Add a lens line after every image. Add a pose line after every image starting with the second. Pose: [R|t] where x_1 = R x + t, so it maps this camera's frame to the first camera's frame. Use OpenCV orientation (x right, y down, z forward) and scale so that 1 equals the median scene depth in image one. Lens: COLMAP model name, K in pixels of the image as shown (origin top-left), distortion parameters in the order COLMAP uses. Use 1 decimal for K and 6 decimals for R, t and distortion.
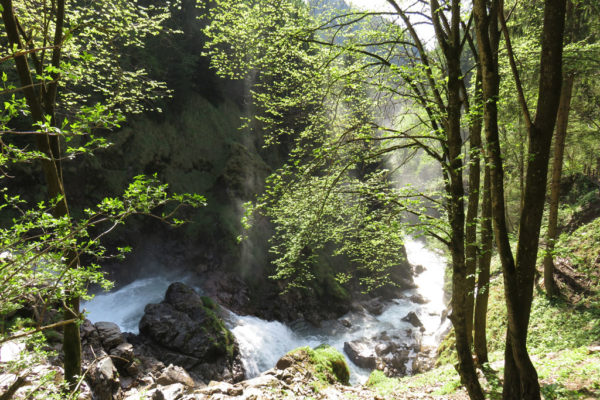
lens RADIAL K [[448.3, 0, 300.0], [0, 448.3, 200.0], [0, 0, 1]] dist [0.000038, 0.001122]
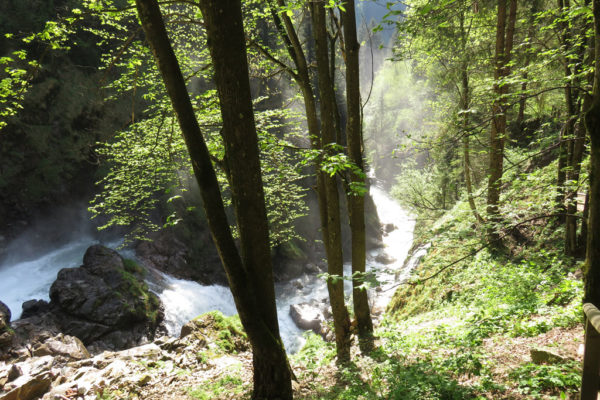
lens RADIAL K [[448.3, 0, 300.0], [0, 448.3, 200.0], [0, 0, 1]] dist [0.000038, 0.001122]
pose [[0.999718, -0.022730, -0.006915, 0.152270], [0.023188, 0.996876, 0.075498, 0.034998], [0.005177, -0.075637, 0.997122, 0.103454]]
